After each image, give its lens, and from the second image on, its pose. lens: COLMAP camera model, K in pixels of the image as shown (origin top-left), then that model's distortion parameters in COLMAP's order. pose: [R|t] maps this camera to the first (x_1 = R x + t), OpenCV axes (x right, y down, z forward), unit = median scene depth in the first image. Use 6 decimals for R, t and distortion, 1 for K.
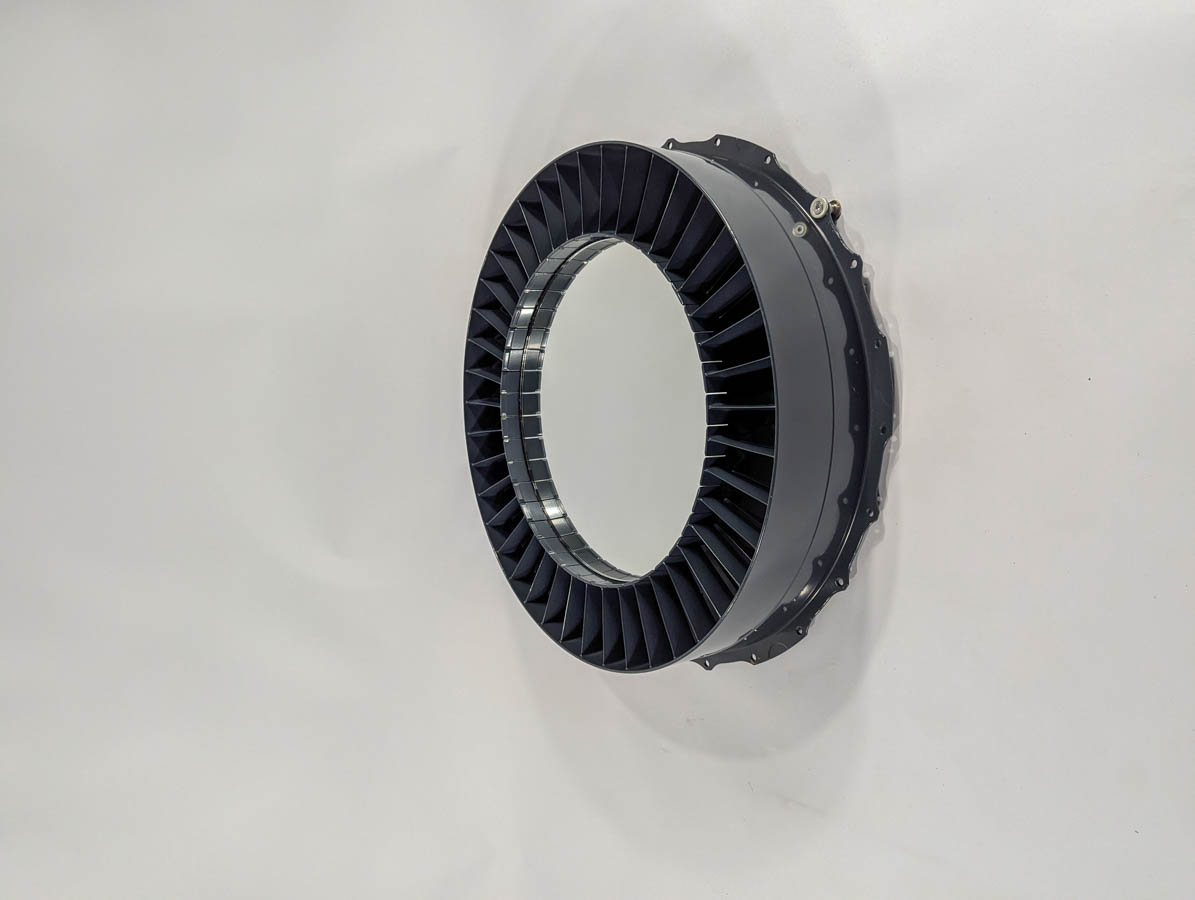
lens RADIAL K [[849.7, 0, 602.7], [0, 849.7, 450.1], [0, 0, 1]] dist [0.006434, -0.015259]
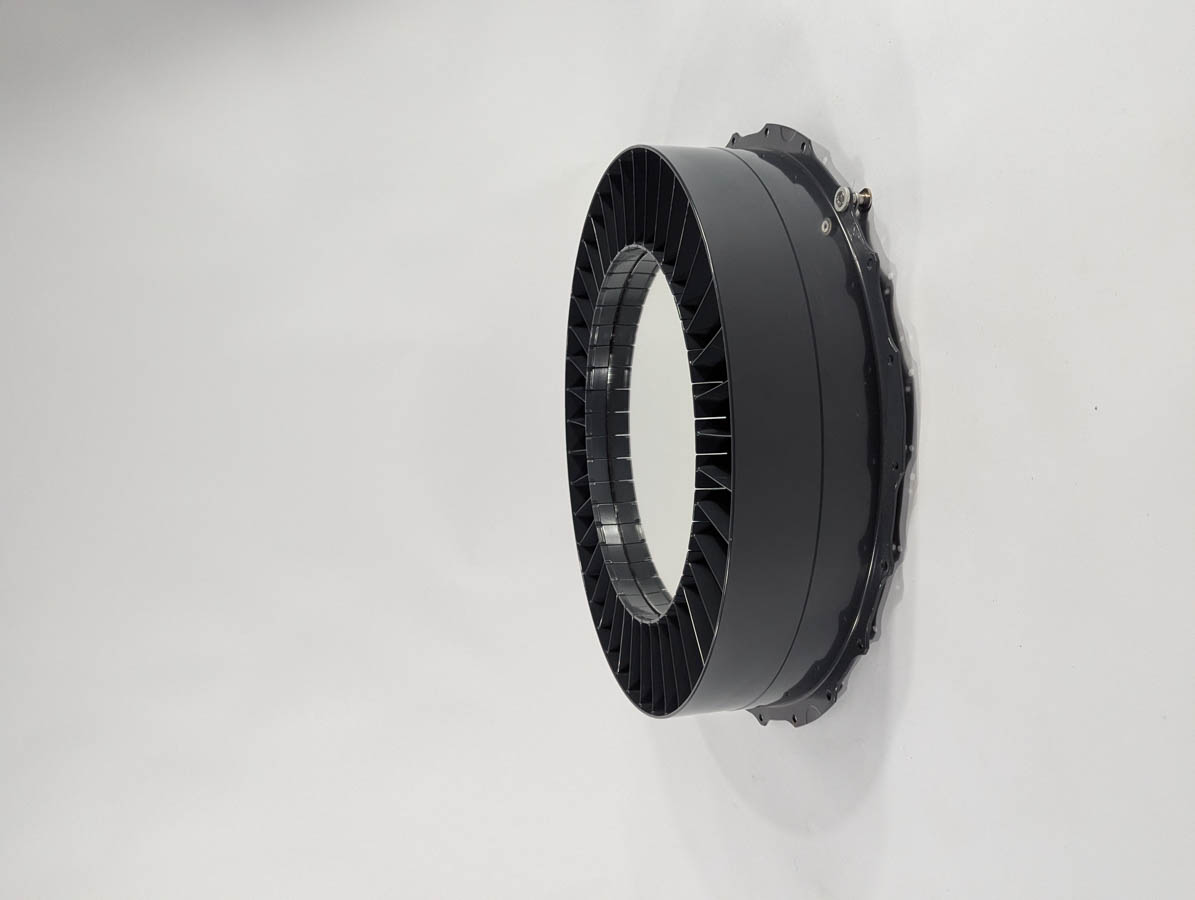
lens RADIAL K [[849.7, 0, 597.4], [0, 849.7, 462.4], [0, 0, 1]] dist [0.006434, -0.015259]
pose [[0.930134, 0.028680, -0.366098, 0.302879], [-0.027823, 0.999584, 0.007618, -0.020718], [0.366164, 0.003100, 0.930545, 0.110763]]
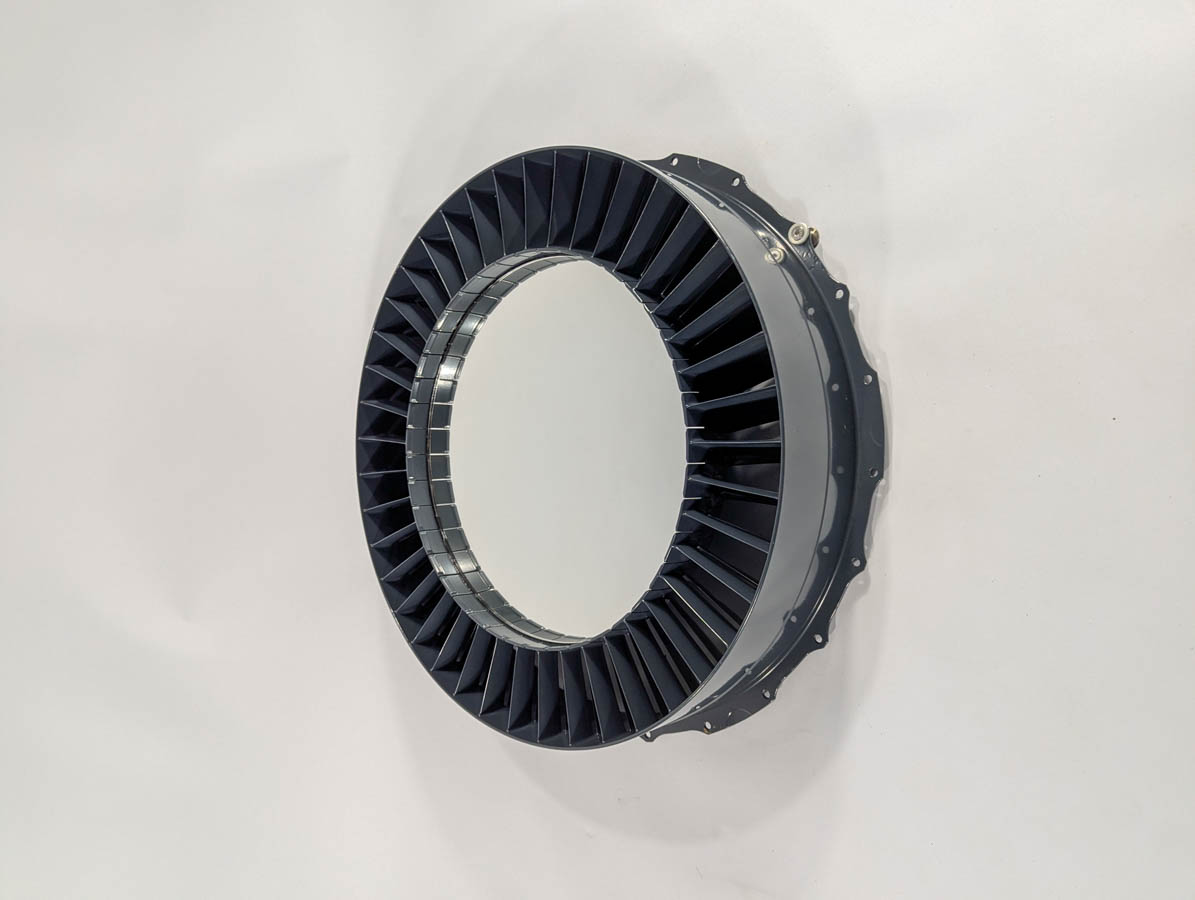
lens RADIAL K [[849.7, 0, 587.1], [0, 849.7, 457.8], [0, 0, 1]] dist [0.006434, -0.015259]
pose [[0.979476, 0.024423, 0.200077, -0.134478], [-0.012266, 0.998014, -0.061779, 0.018366], [-0.201189, 0.058057, 0.977830, 0.131071]]
